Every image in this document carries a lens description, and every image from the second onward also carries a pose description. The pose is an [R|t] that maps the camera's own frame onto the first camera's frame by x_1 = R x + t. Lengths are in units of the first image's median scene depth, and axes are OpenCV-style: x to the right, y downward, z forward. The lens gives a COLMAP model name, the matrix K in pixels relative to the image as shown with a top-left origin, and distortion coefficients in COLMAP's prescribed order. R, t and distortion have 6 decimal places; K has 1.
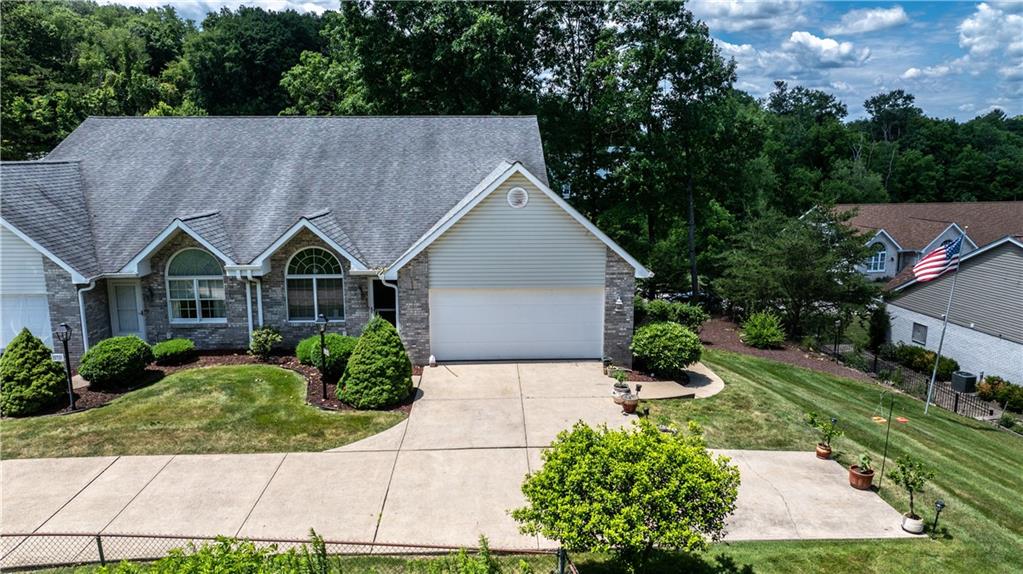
lens RADIAL K [[656.6, 0, 509.6], [0, 656.6, 286.7], [0, 0, 1]] dist [-0.012298, -0.002018]
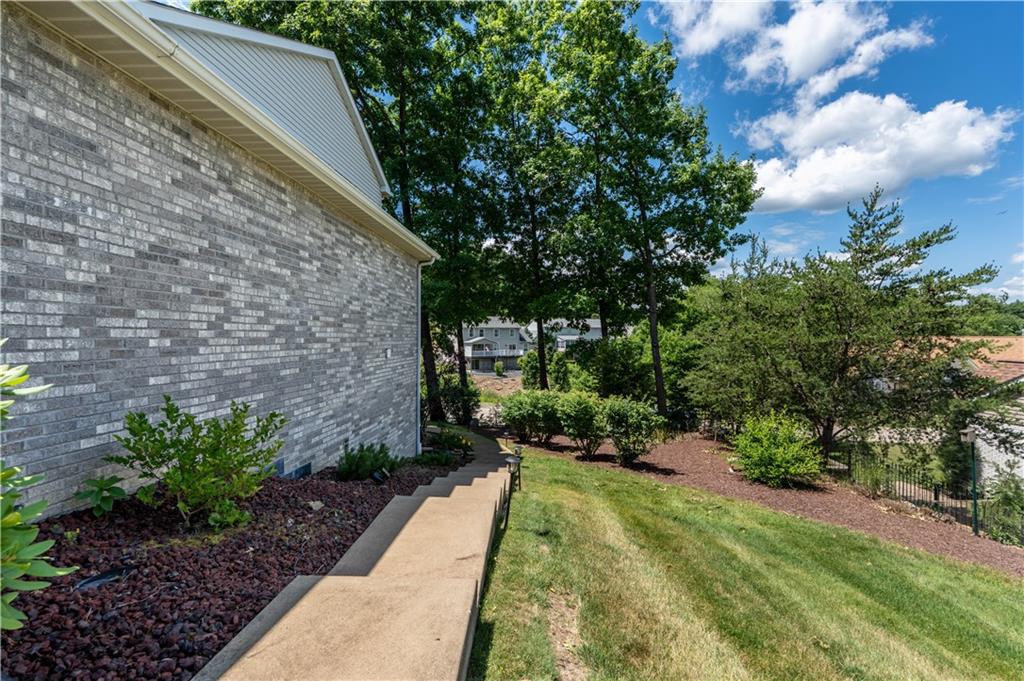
lens RADIAL K [[472.5, 0, 517.5], [0, 472.5, 344.9], [0, 0, 1]] dist [0.008887, -0.004809]
pose [[0.997335, 0.013513, -0.071698, 0.217130], [-0.025469, 0.985363, -0.168553, 0.054413], [0.068371, 0.169930, 0.983081, 0.623817]]
